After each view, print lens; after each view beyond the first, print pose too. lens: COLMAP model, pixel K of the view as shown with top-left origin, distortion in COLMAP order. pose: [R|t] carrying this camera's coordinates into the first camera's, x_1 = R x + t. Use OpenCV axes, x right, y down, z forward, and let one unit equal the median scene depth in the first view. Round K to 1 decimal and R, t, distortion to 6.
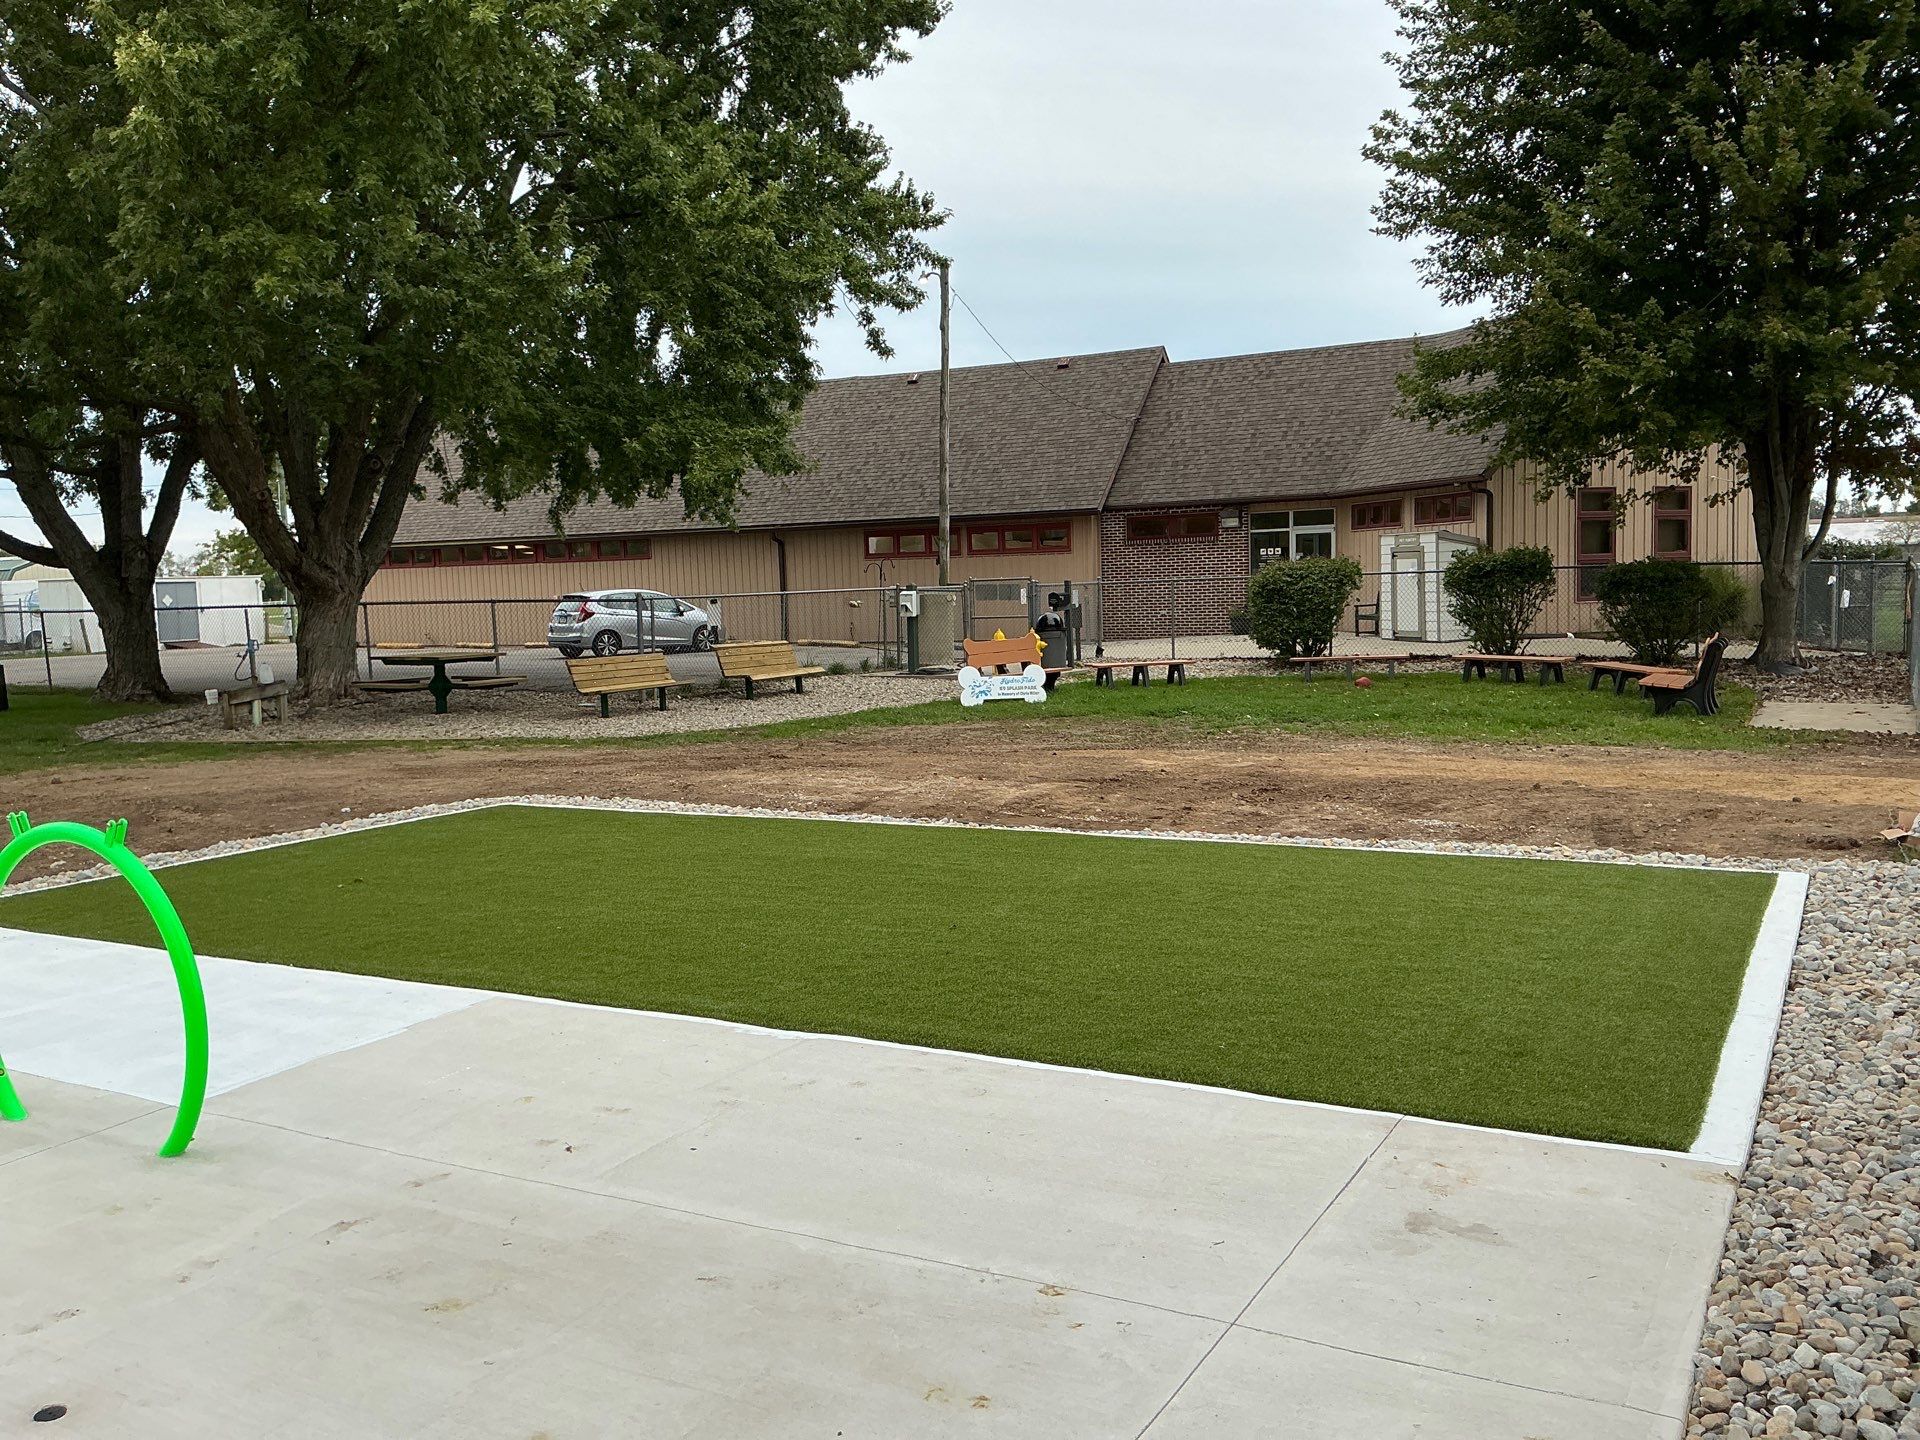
lens RADIAL K [[1601.6, 0, 966.8], [0, 1601.6, 683.3], [0, 0, 1]] dist [0.167796, -0.339197]
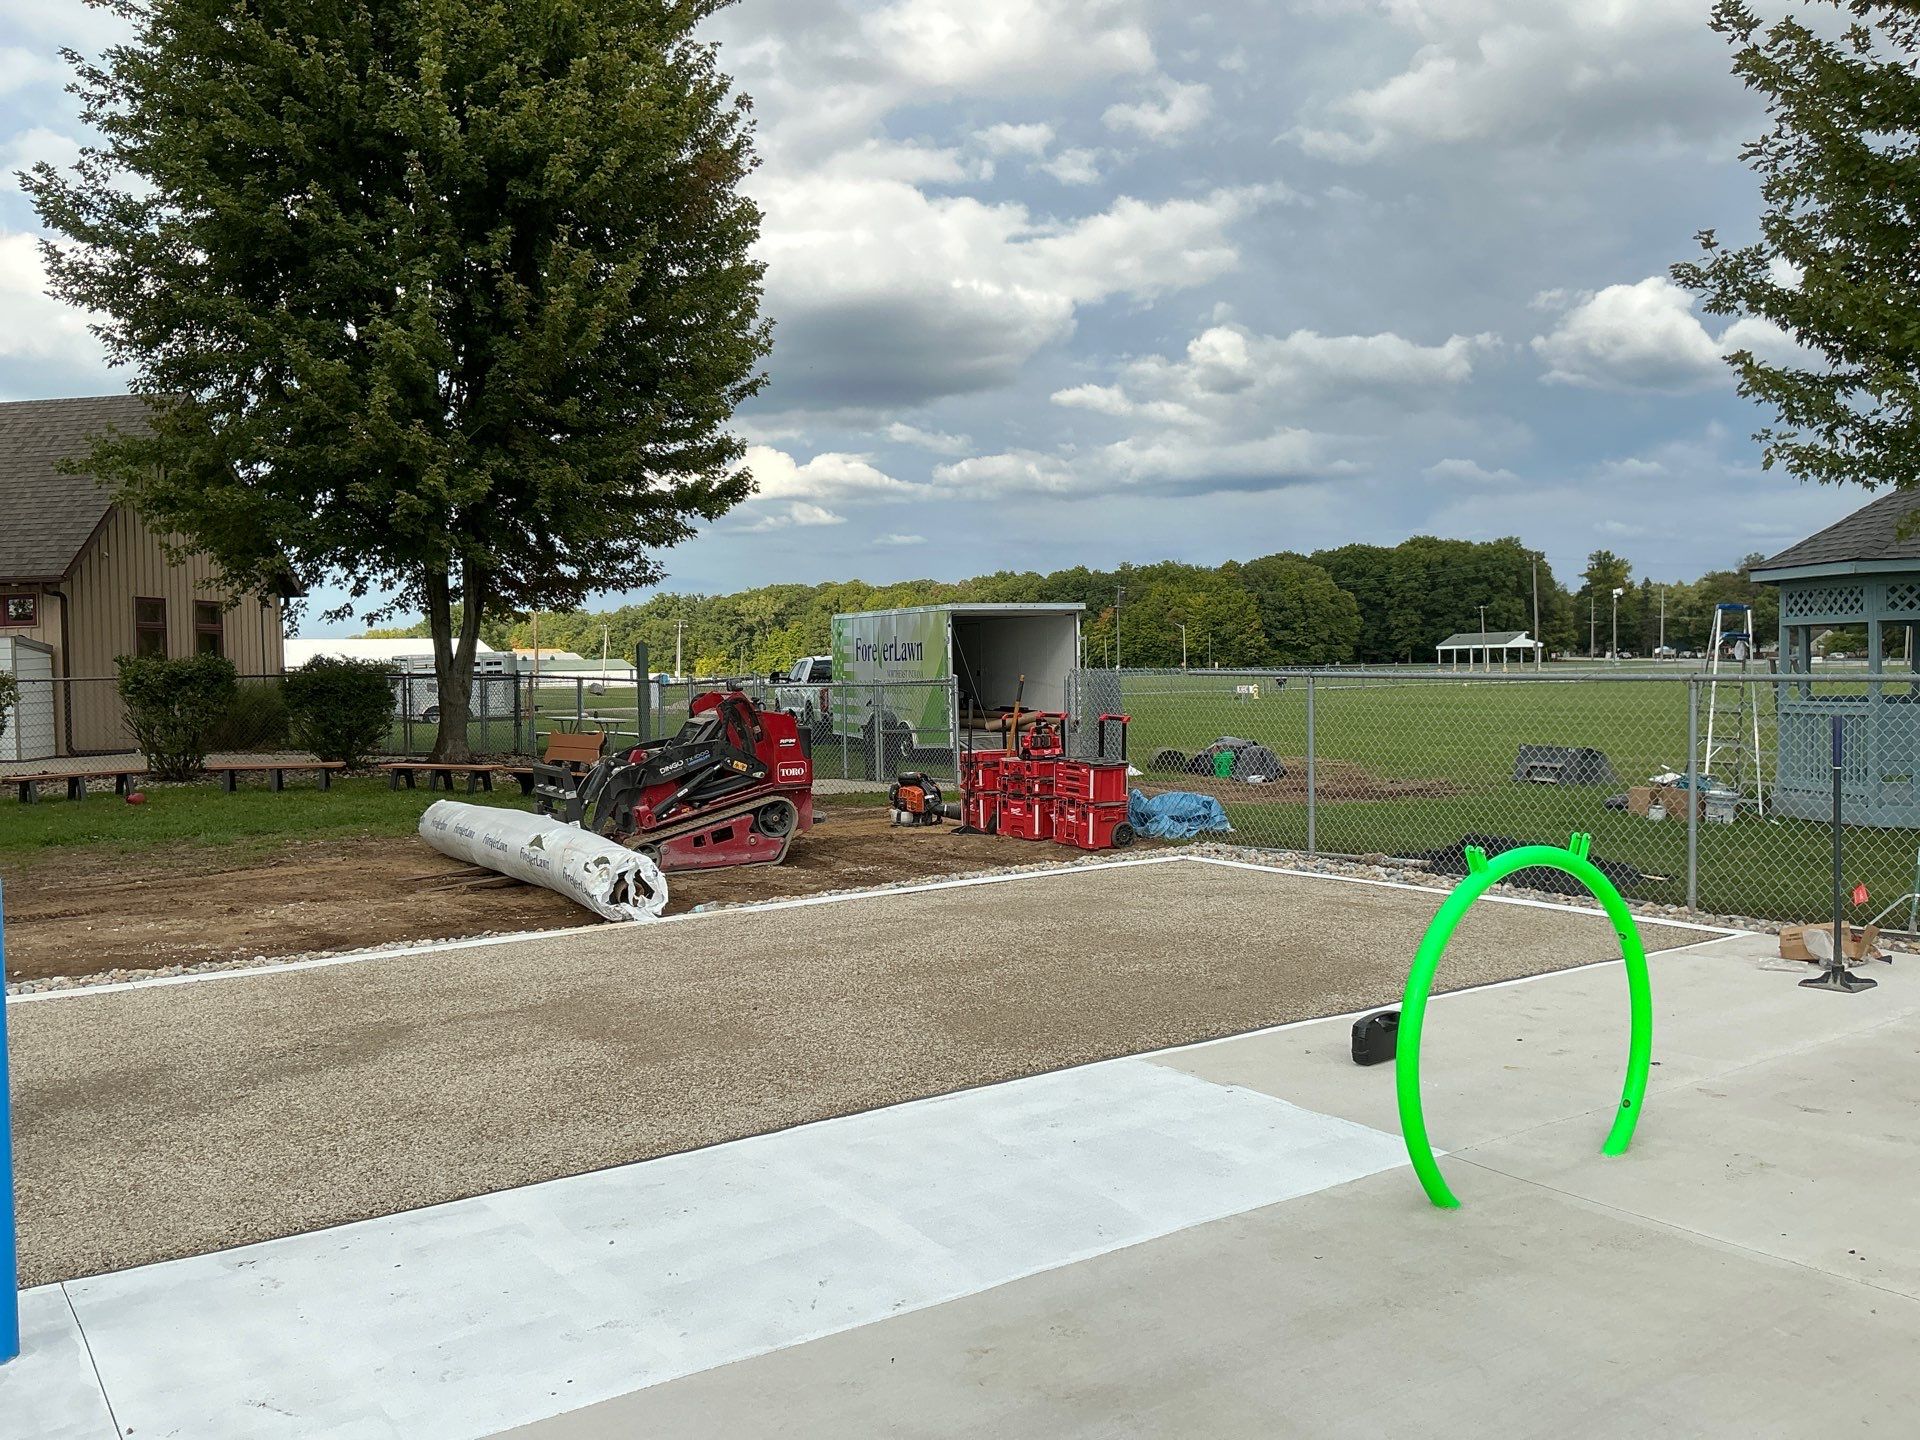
lens RADIAL K [[1599.1, 0, 960.0], [0, 1599.1, 720.0], [0, 0, 1]] dist [0.178844, -0.402497]
pose [[0.440728, -0.010228, 0.897582, -0.401397], [0.062811, 0.997835, -0.019471, 0.002060], [-0.895440, 0.064960, 0.440417, 0.224818]]
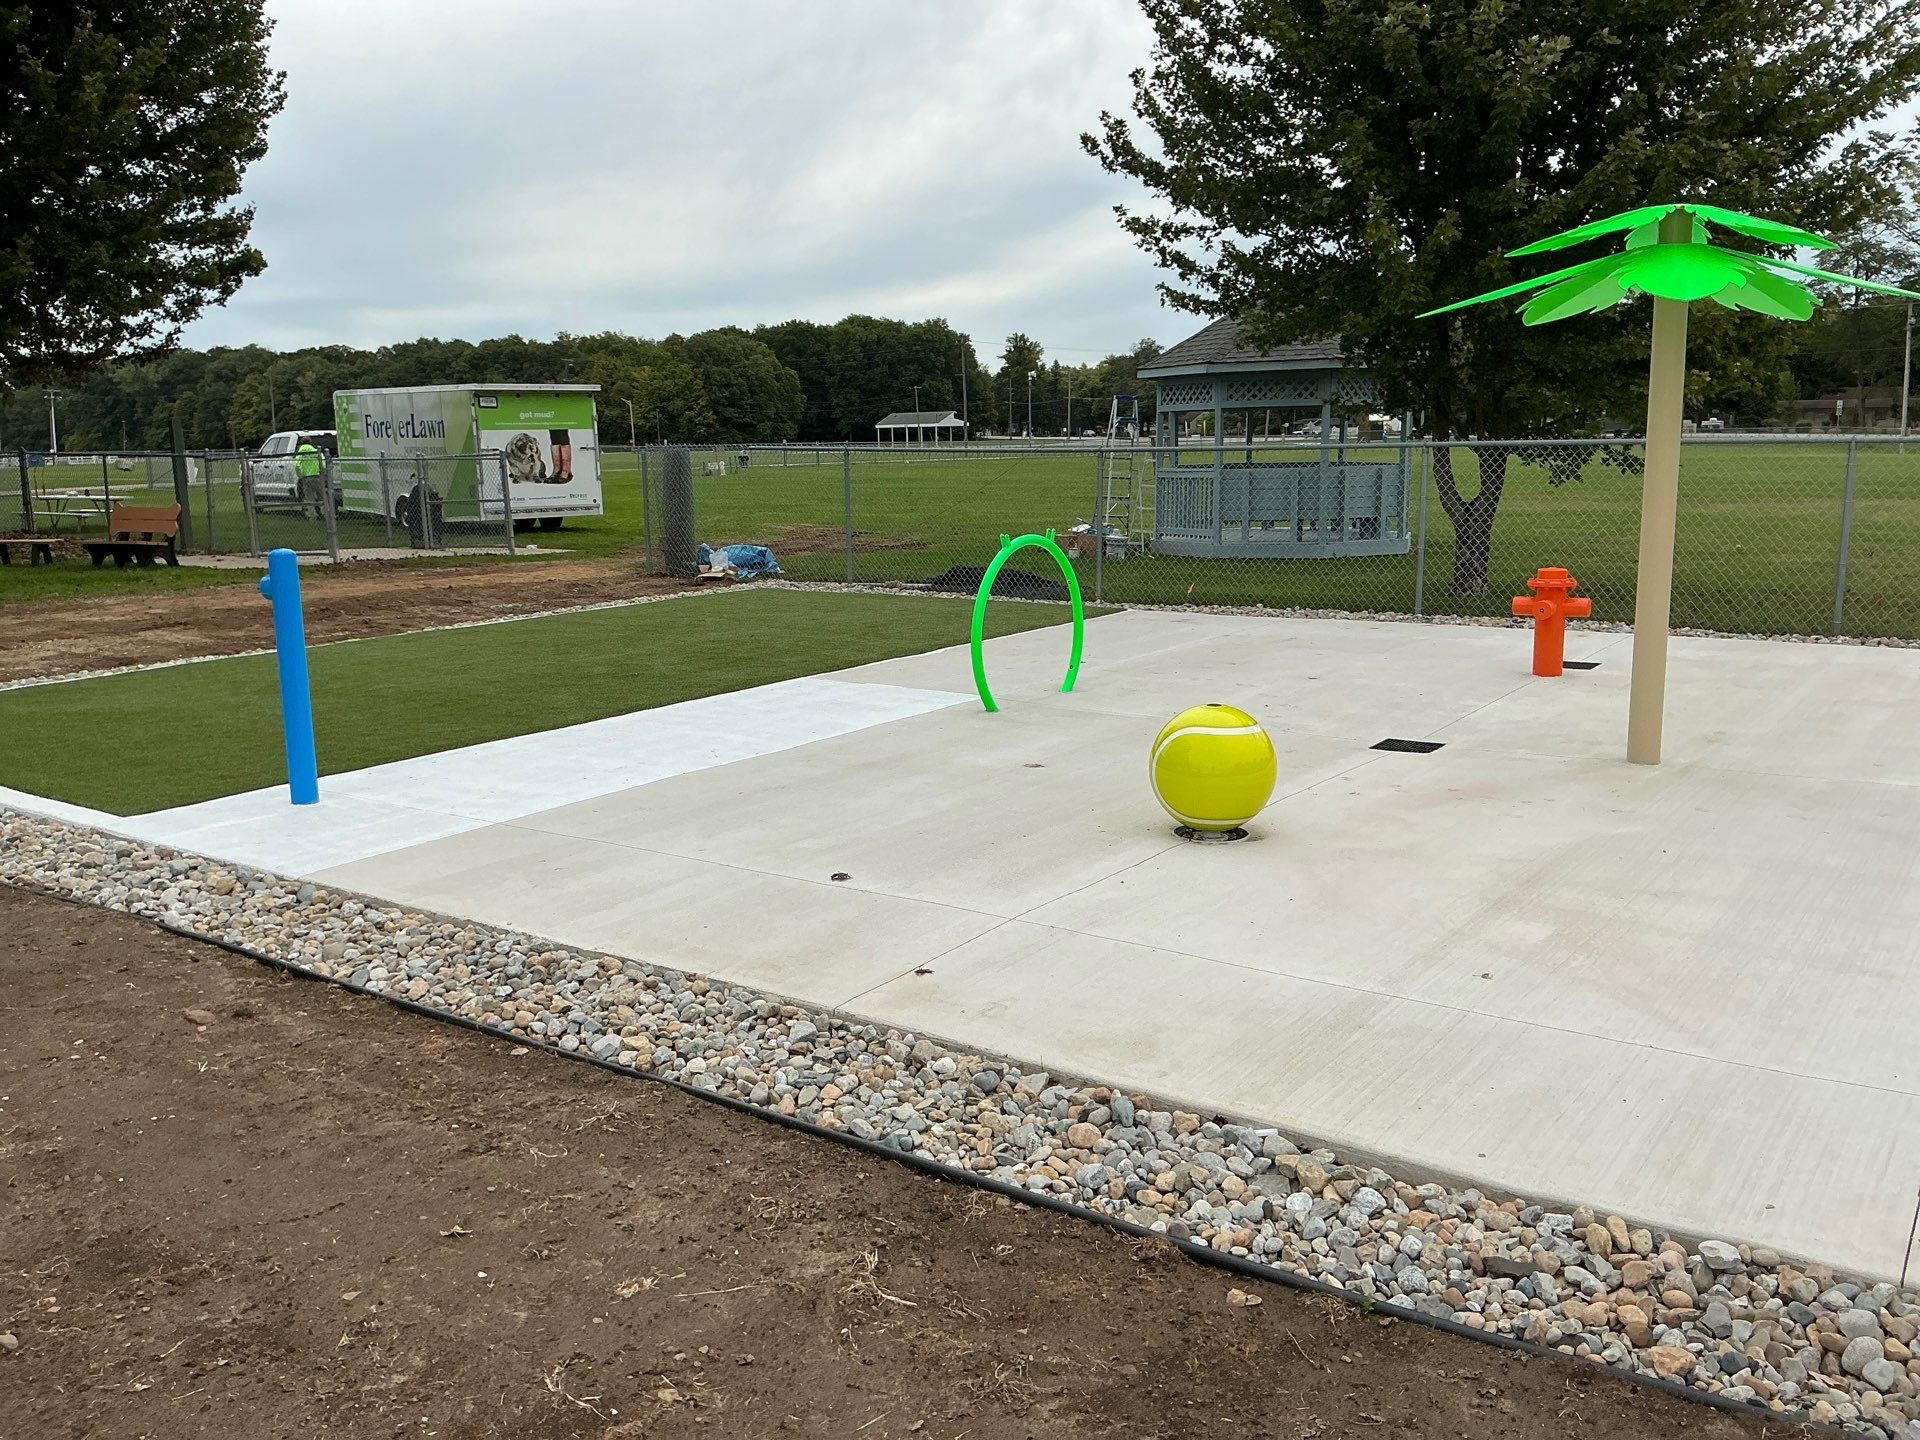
lens RADIAL K [[1599.1, 0, 960.0], [0, 1599.1, 720.0], [0, 0, 1]] dist [0.178844, -0.402497]
pose [[0.116369, -0.149103, 0.981950, -0.630673], [0.080706, 0.986817, 0.140278, 0.007327], [-0.989922, 0.062925, 0.126869, 0.219394]]
